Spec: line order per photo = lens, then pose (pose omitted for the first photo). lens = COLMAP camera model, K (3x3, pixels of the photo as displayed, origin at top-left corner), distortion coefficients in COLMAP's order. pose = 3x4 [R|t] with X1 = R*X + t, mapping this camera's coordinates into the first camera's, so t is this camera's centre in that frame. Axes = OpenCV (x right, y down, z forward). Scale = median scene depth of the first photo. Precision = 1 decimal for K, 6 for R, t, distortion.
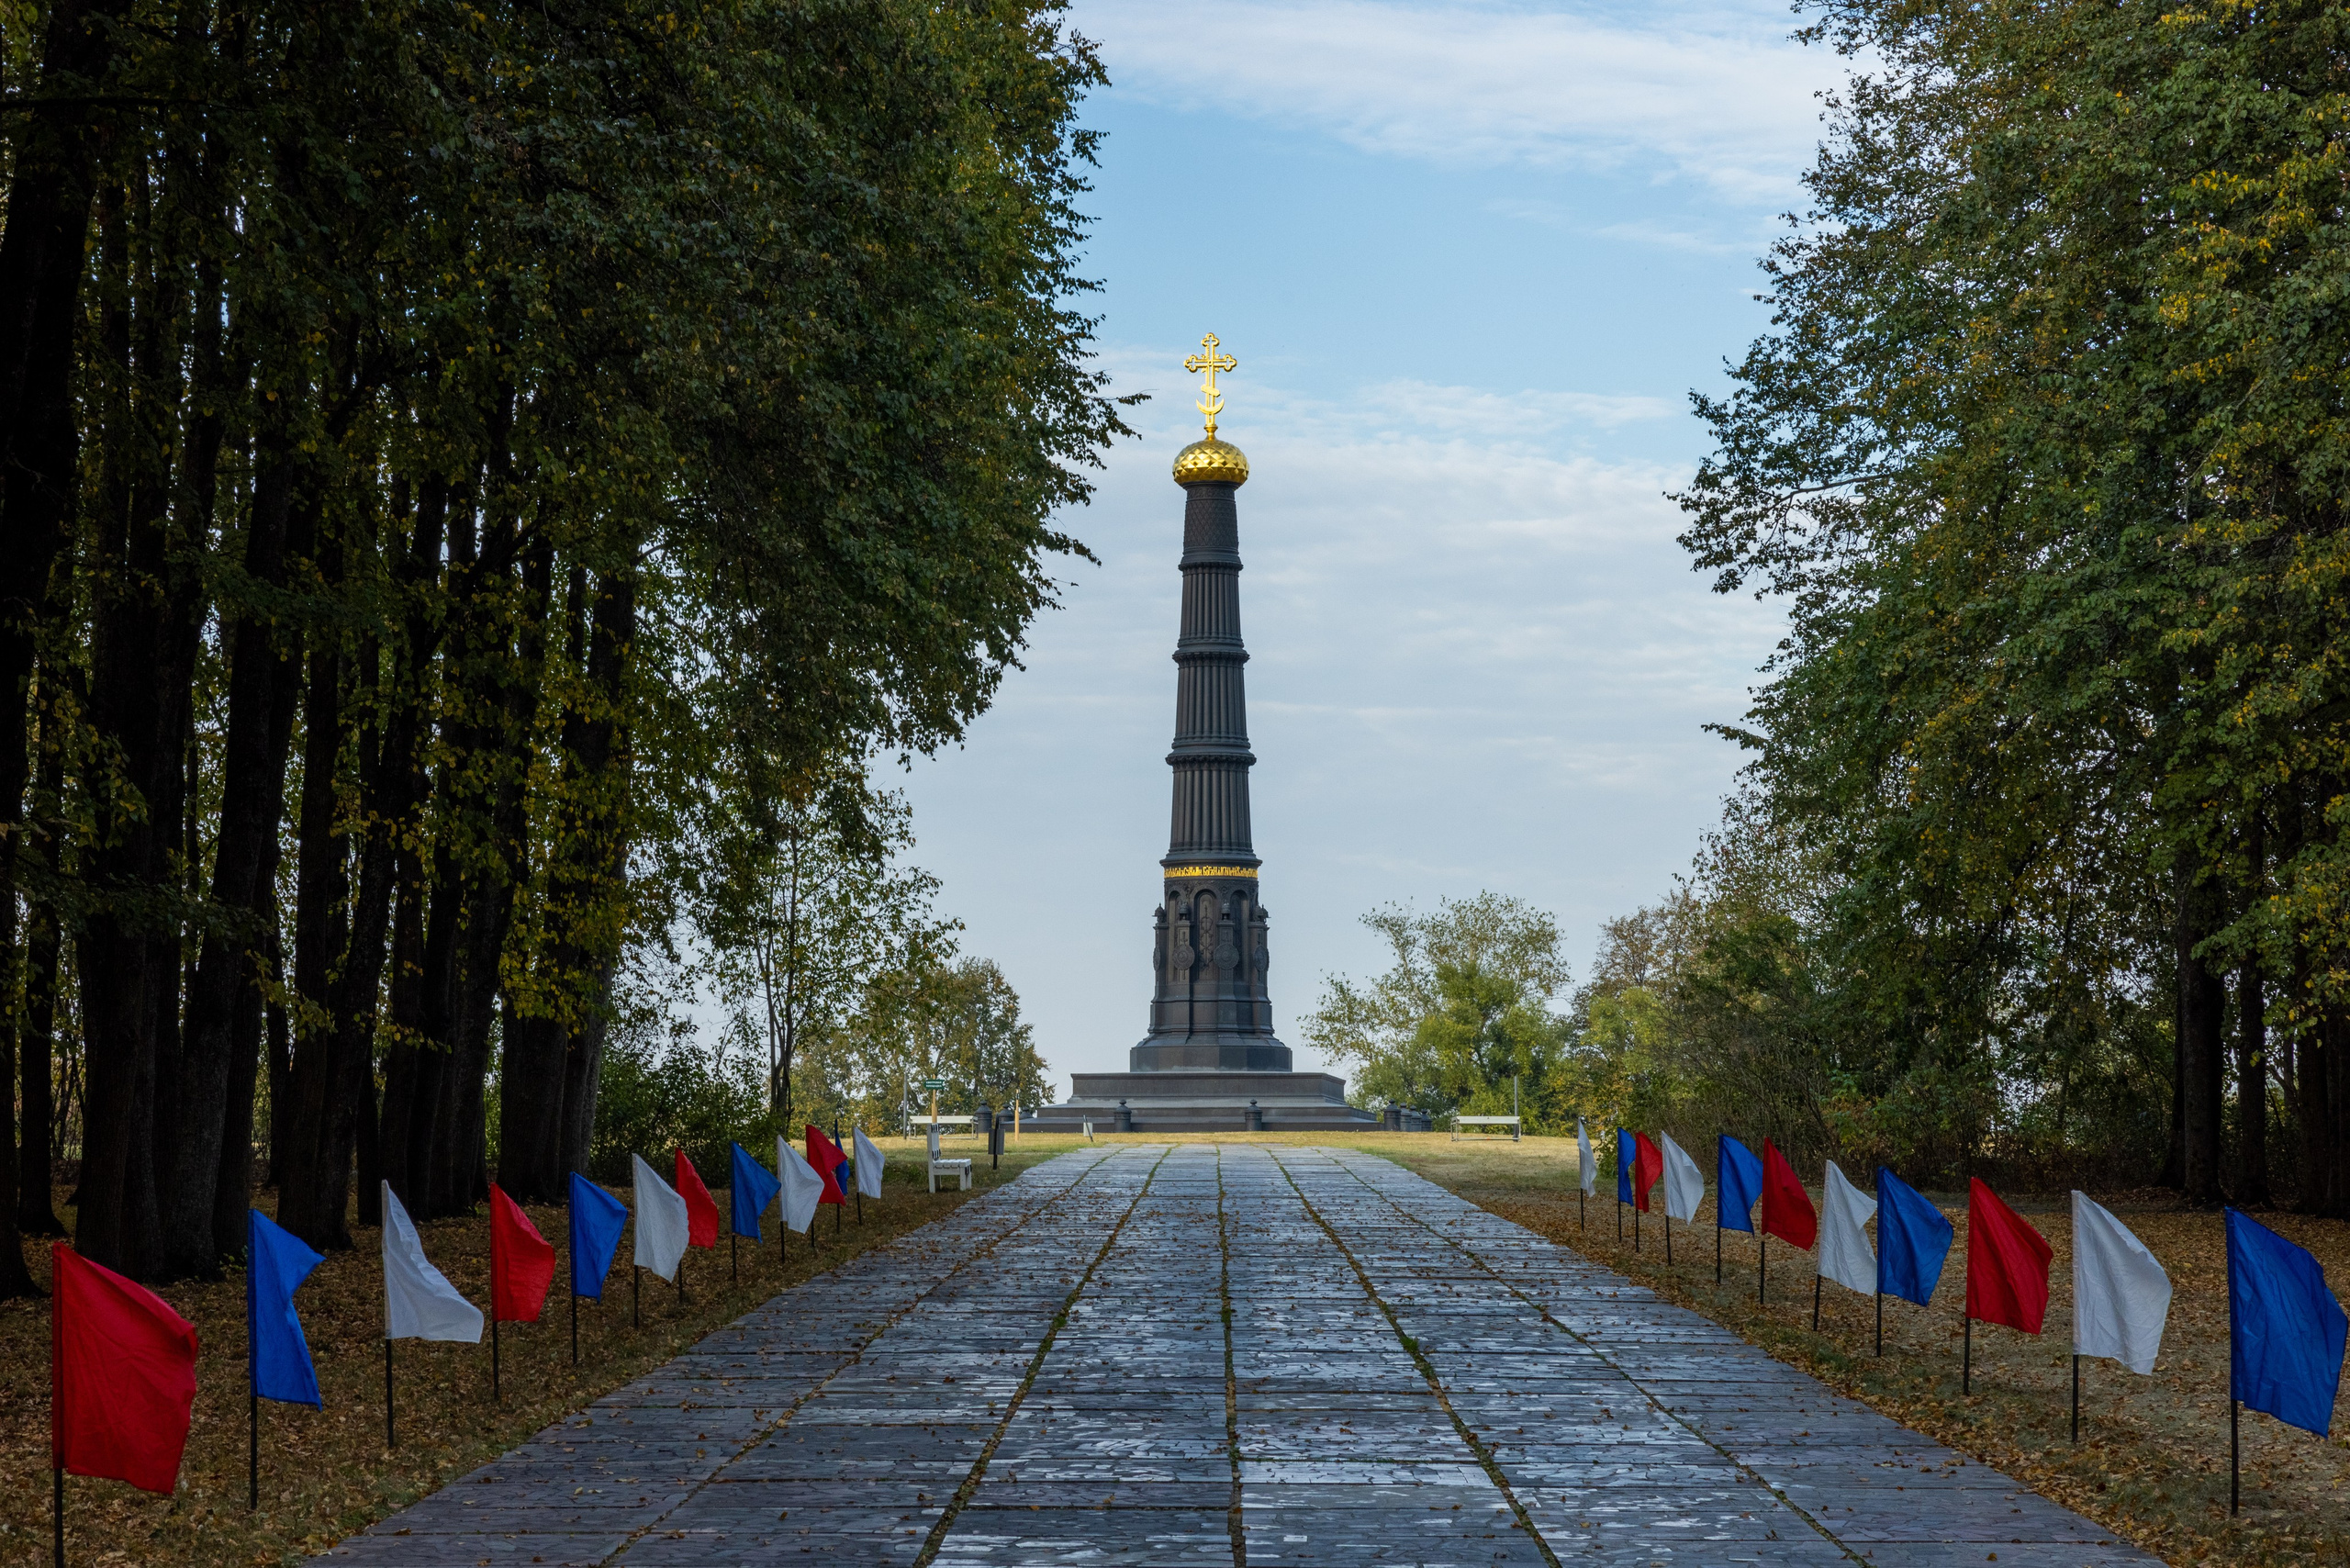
lens RADIAL K [[4789.4, 0, 1187.3], [0, 4789.4, 779.3], [0, 0, 1]] dist [0.043221, 0.205613]
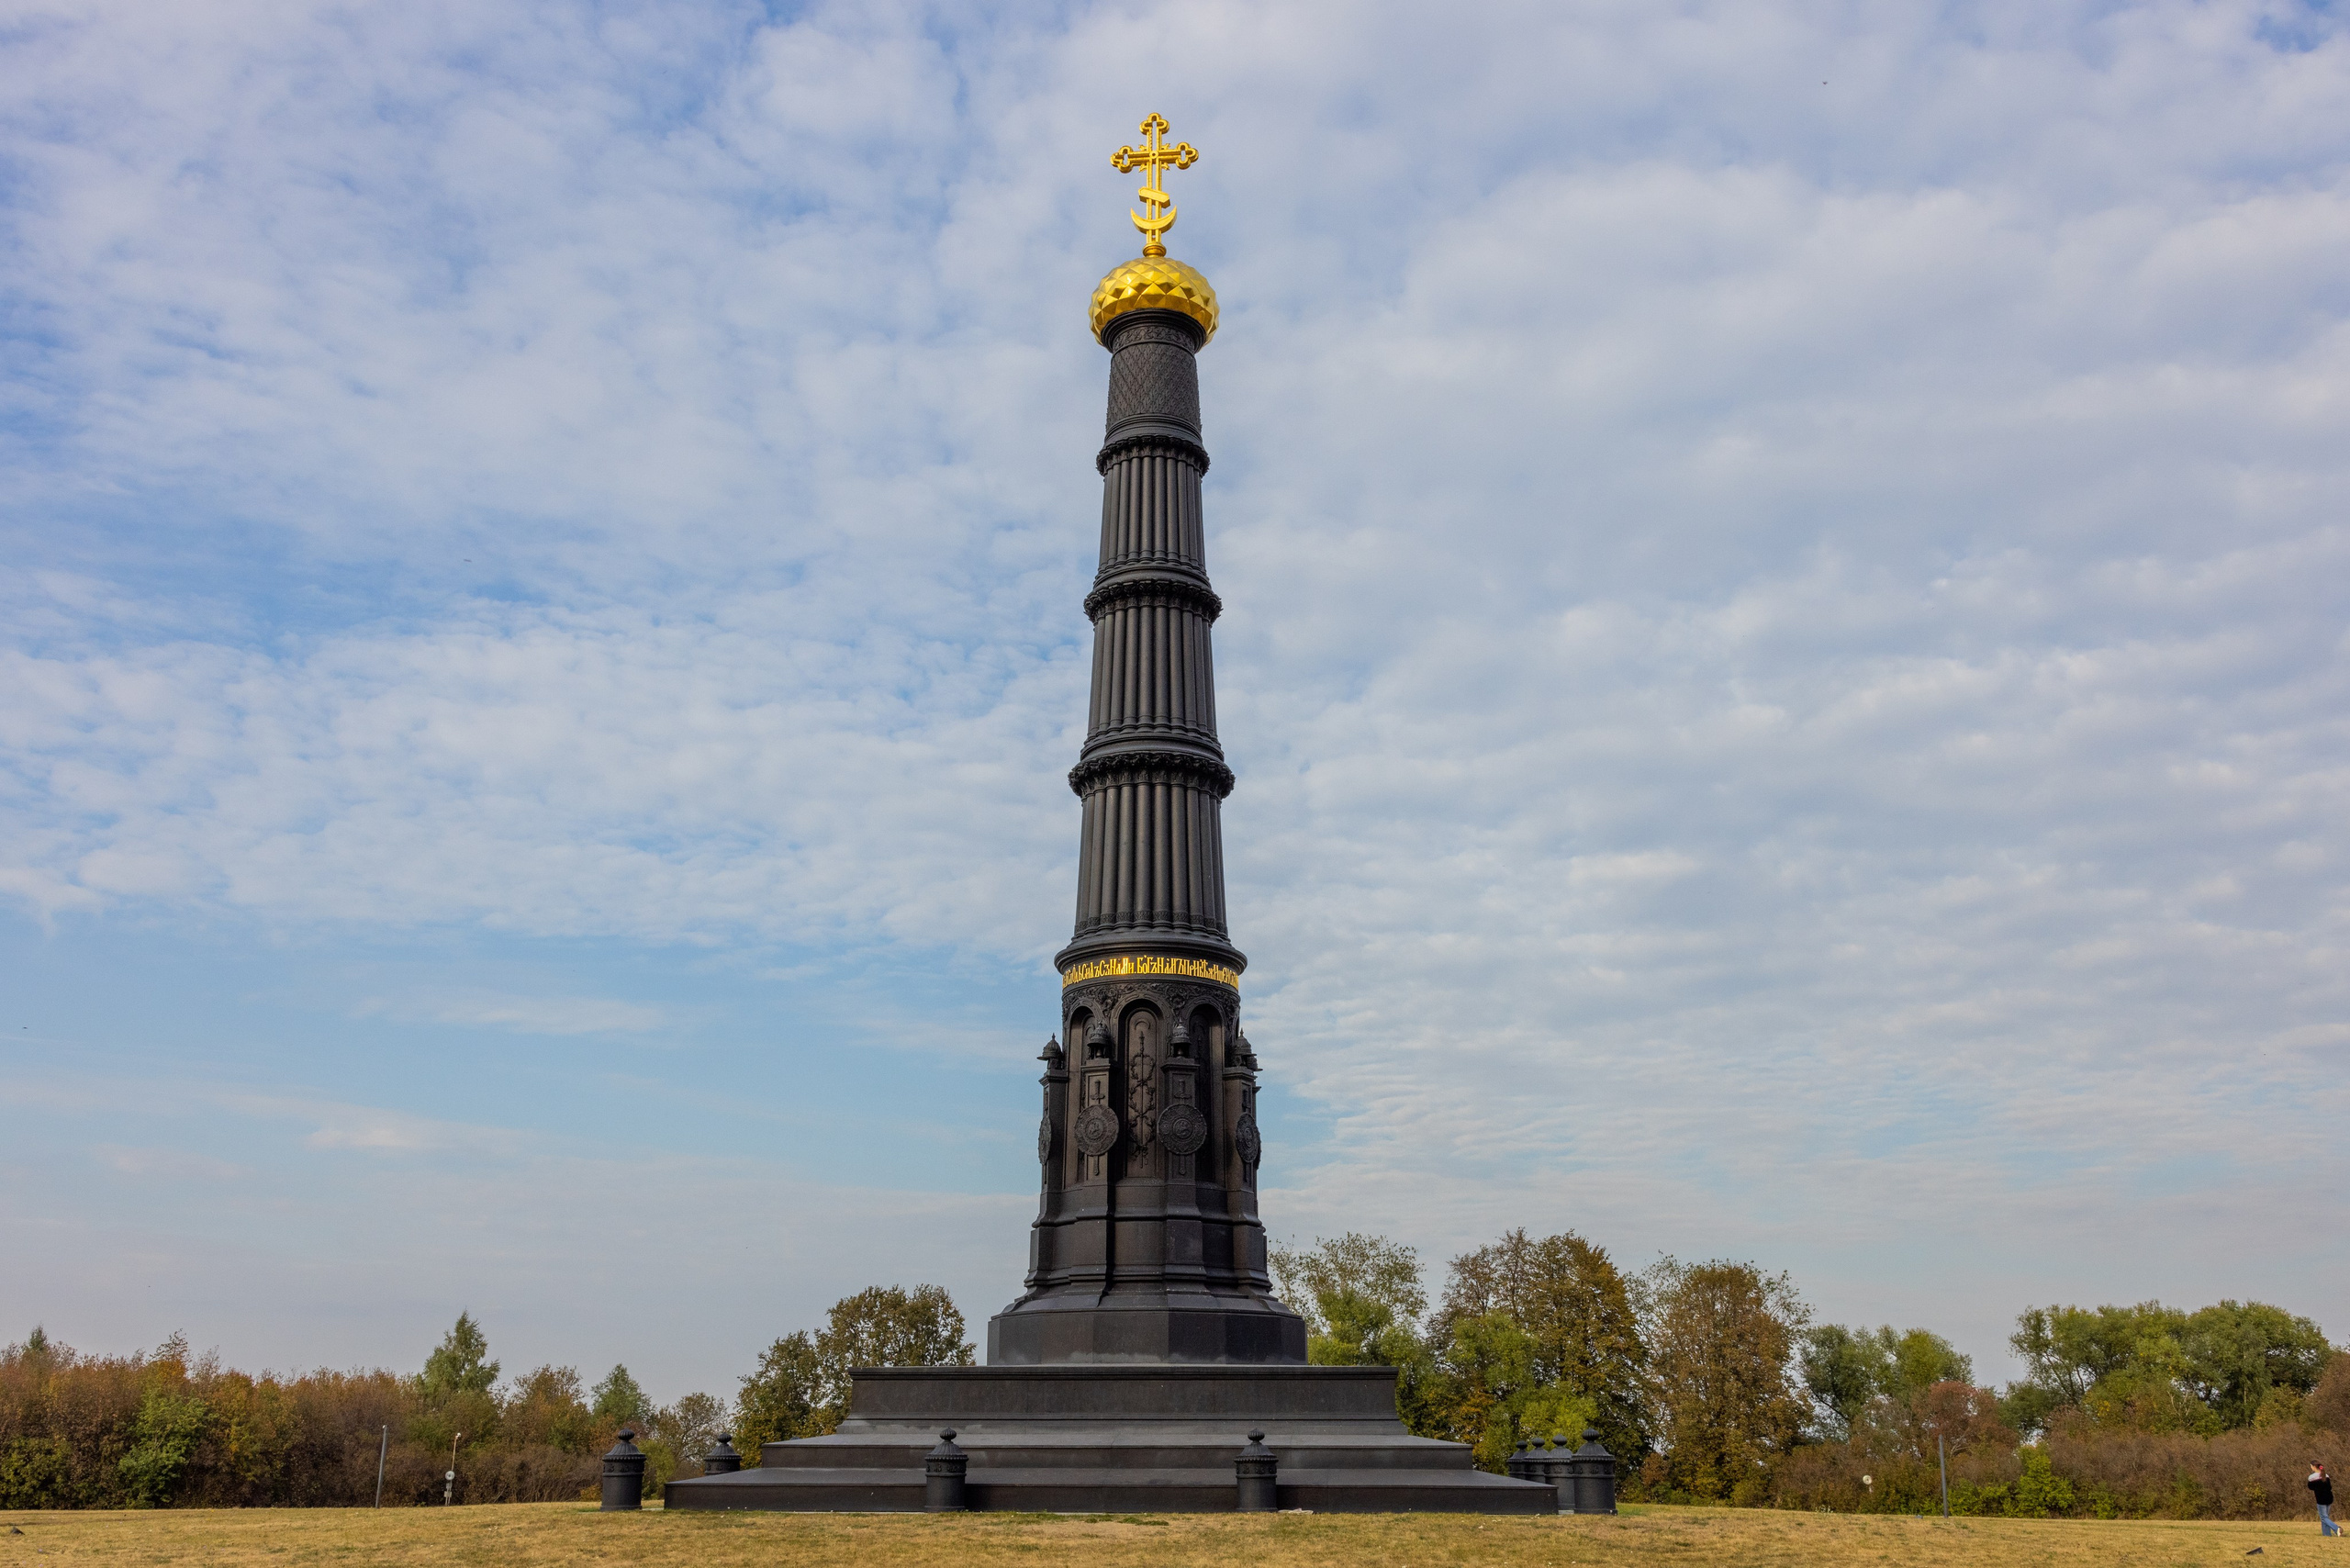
lens RADIAL K [[1996.8, 0, 1167.5], [0, 1996.8, 805.1], [0, 0, 1]] dist [0.014843, 0.001432]
pose [[0.999567, 0.012854, 0.026461, 0.000951], [-0.006634, 0.974813, -0.222927, 0.072228], [-0.028660, 0.222655, 0.974476, 1.121919]]
